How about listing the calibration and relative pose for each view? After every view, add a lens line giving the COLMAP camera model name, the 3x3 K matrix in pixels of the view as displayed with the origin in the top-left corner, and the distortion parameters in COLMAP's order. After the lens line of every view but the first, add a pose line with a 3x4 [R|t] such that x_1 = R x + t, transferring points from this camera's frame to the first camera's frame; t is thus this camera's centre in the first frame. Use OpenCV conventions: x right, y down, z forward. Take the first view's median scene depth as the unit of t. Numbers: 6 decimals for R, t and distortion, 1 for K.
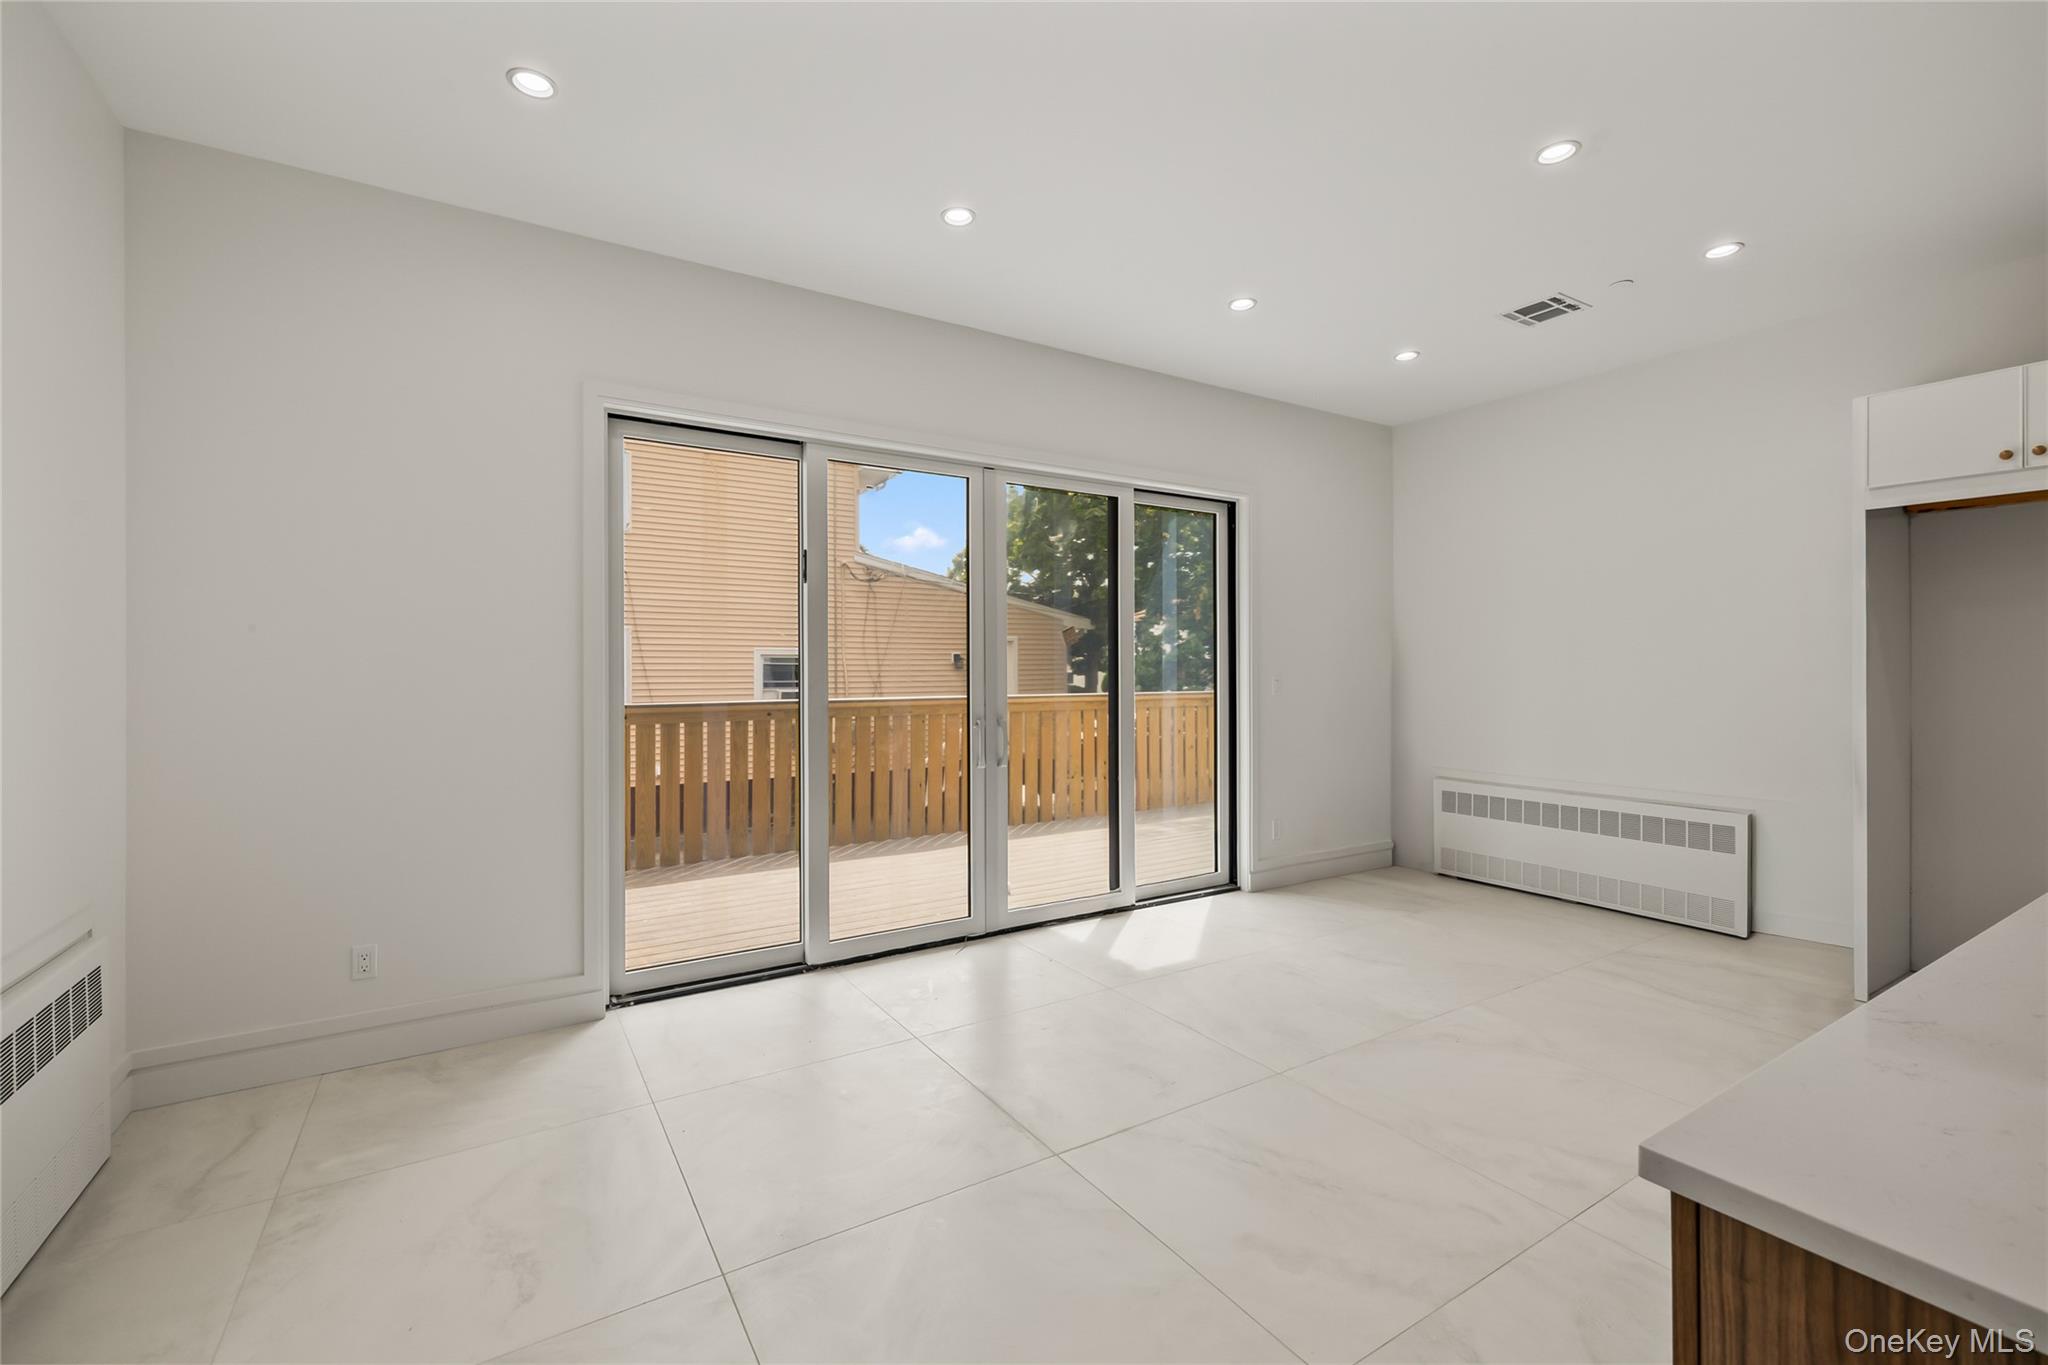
lens RADIAL K [[865.3, 0, 1023.2], [0, 865.3, 673.5], [0, 0, 1]] dist [0.003746, 0.001280]
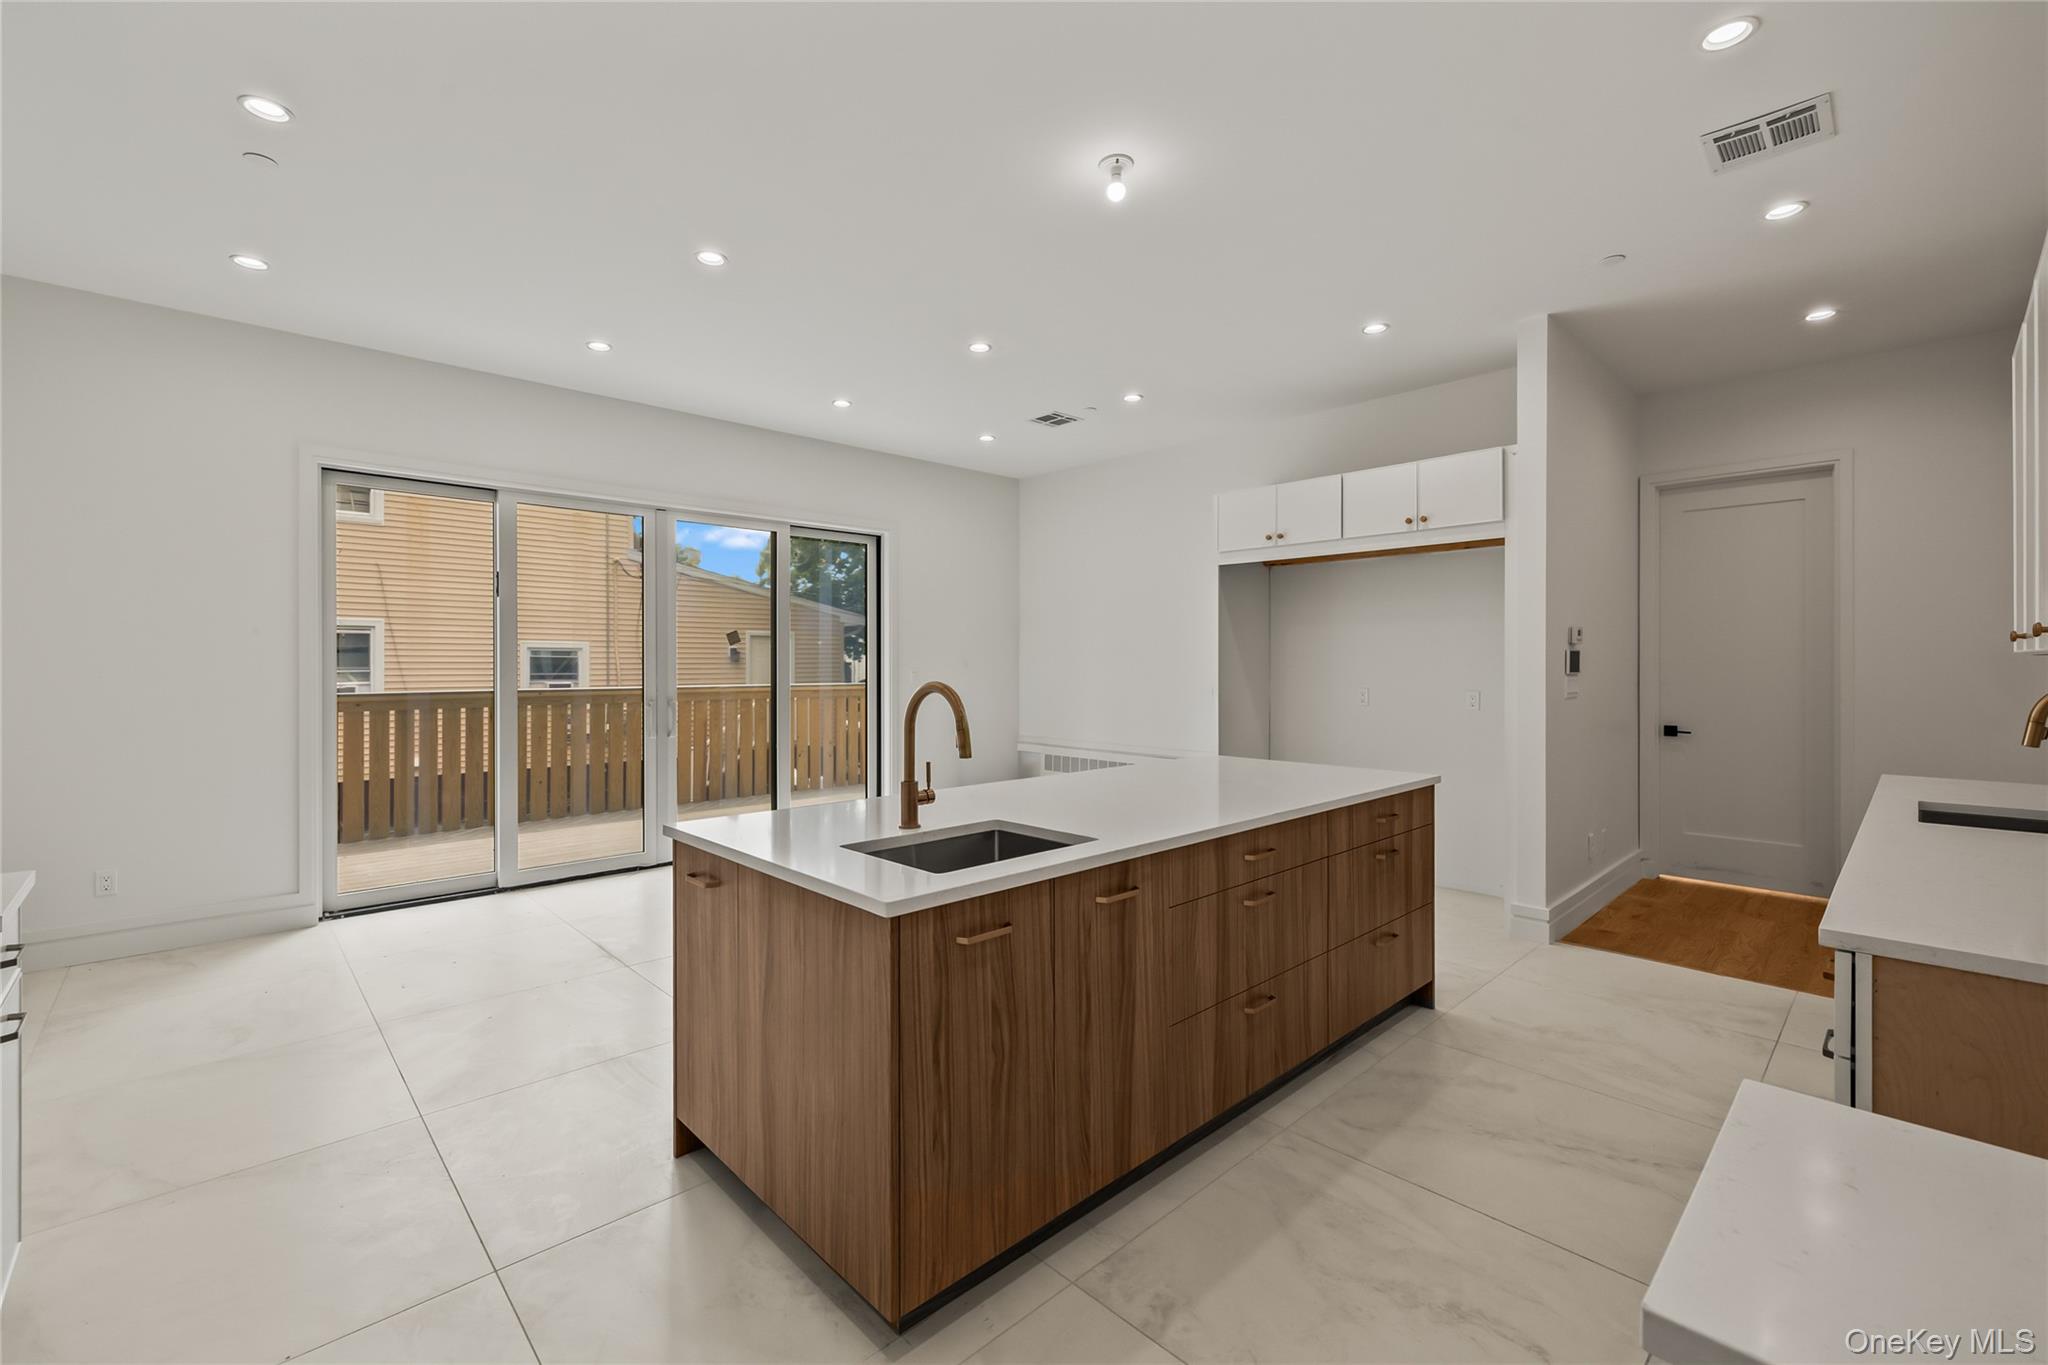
lens RADIAL K [[865.3, 0, 1023.2], [0, 865.3, 667.4], [0, 0, 1]] dist [0.003746, 0.001280]
pose [[0.981277, 0.001766, 0.192591, 0.253827], [-0.001859, 0.999998, 0.000302, 0.000130], [-0.192591, -0.000654, 0.981279, -0.405285]]
